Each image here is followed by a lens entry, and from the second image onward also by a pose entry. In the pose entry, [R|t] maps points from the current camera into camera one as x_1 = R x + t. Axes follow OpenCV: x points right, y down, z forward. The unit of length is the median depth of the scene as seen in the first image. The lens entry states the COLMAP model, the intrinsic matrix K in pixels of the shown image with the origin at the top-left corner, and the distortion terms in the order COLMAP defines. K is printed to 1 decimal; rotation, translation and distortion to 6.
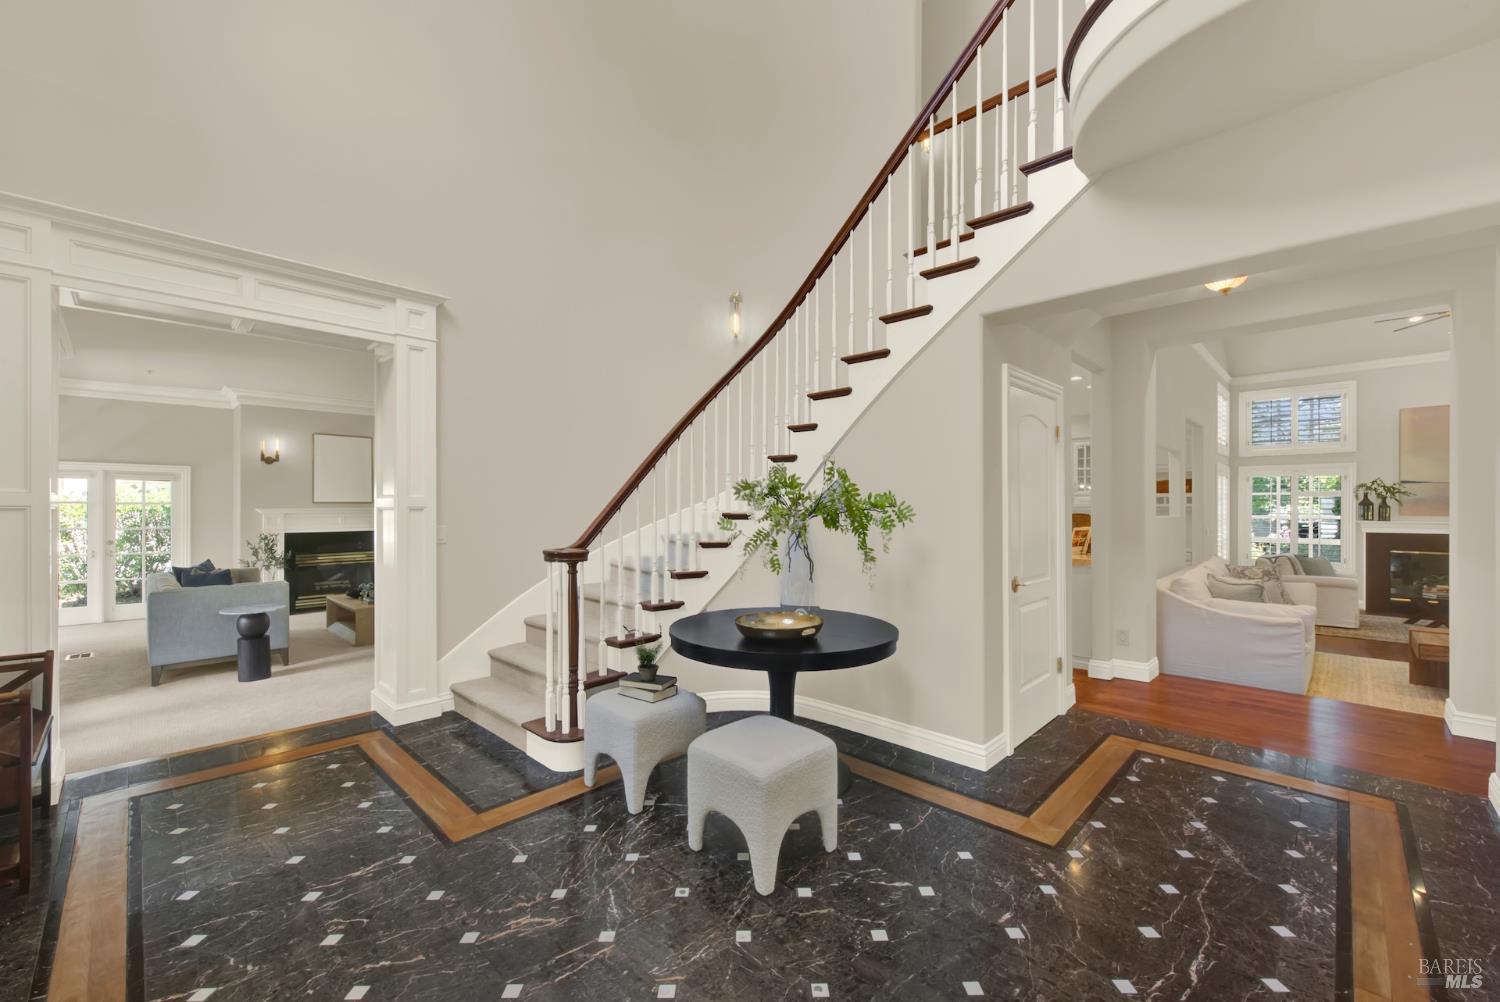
lens RADIAL K [[609.3, 0, 750.8], [0, 609.3, 502.0], [0, 0, 1]] dist [0.000315, -0.002212]
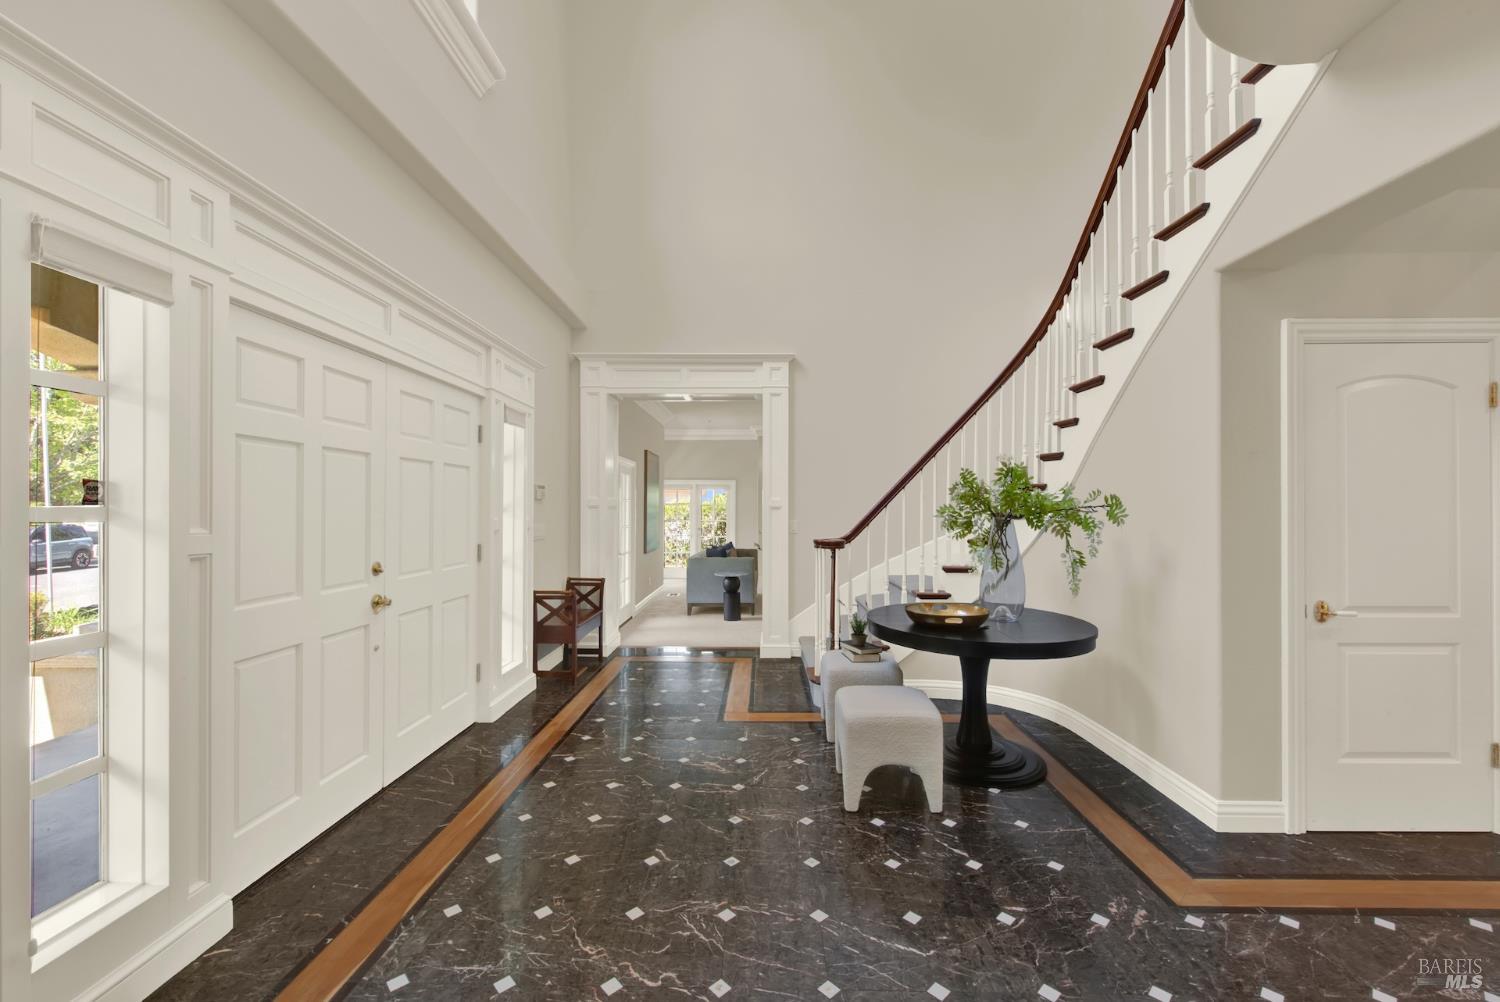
lens RADIAL K [[609.3, 0, 741.2], [0, 609.3, 505.0], [0, 0, 1]] dist [0.000315, -0.002212]
pose [[0.675377, -0.001870, -0.737470, 0.577209], [0.003727, 0.999993, 0.000878, 0.003046], [0.737463, -0.003342, 0.675379, -0.016196]]
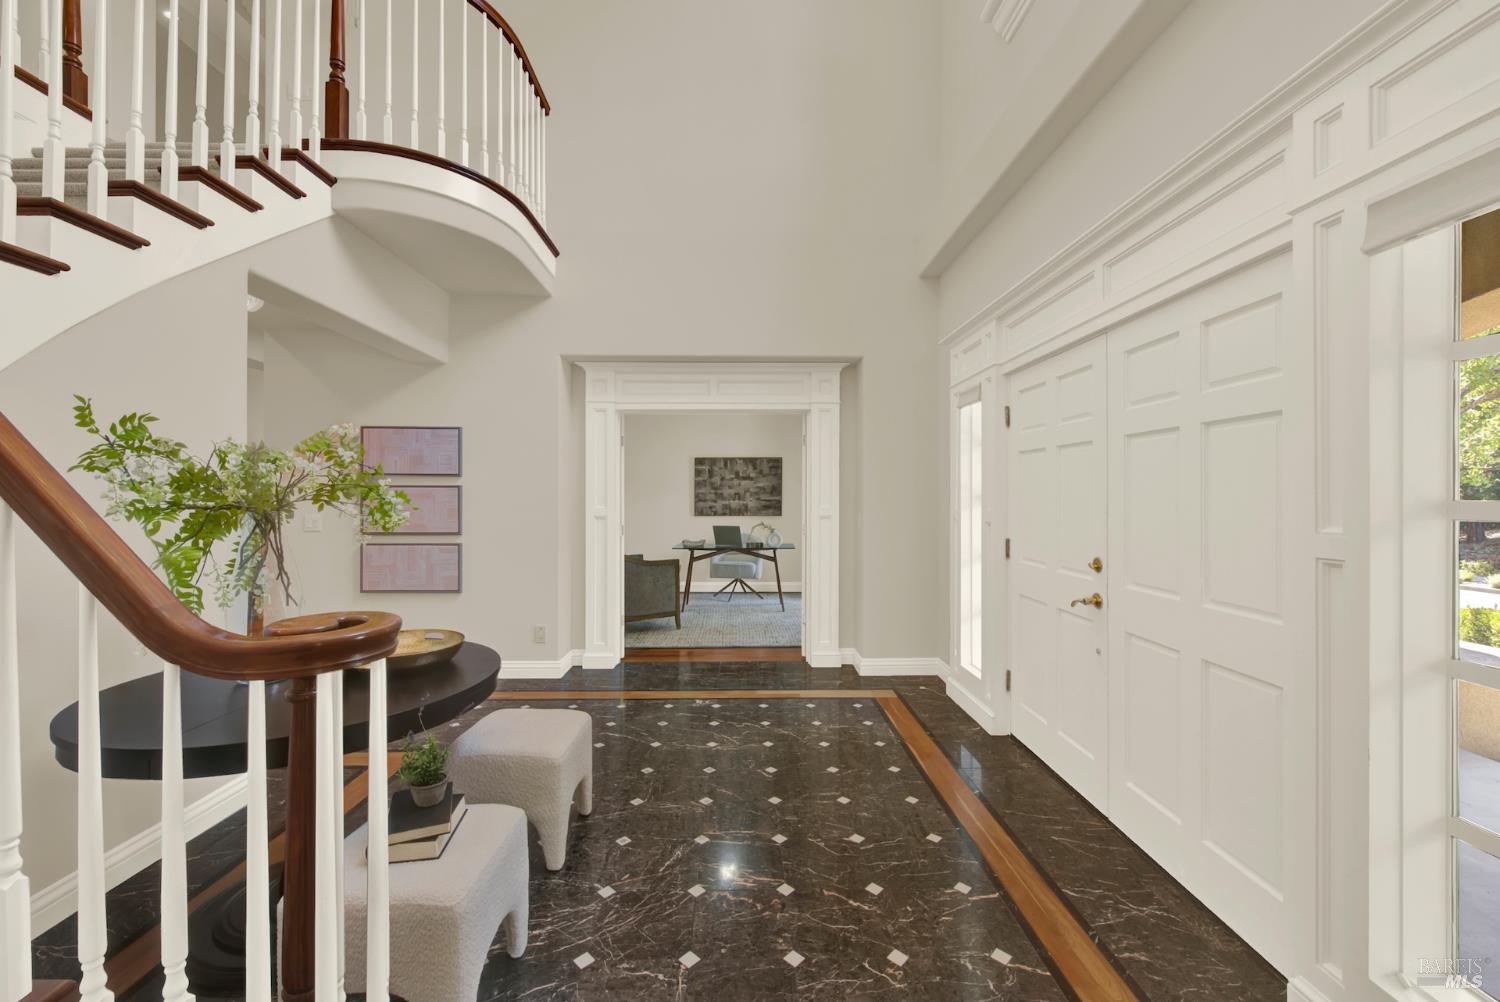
lens RADIAL K [[609.3, 0, 744.9], [0, 609.3, 500.2], [0, 0, 1]] dist [0.000315, -0.002212]
pose [[-0.710493, -0.002931, 0.703698, -0.755745], [-0.004013, 0.999992, 0.000114, 0.011521], [-0.703693, -0.002743, -0.710499, 1.175122]]
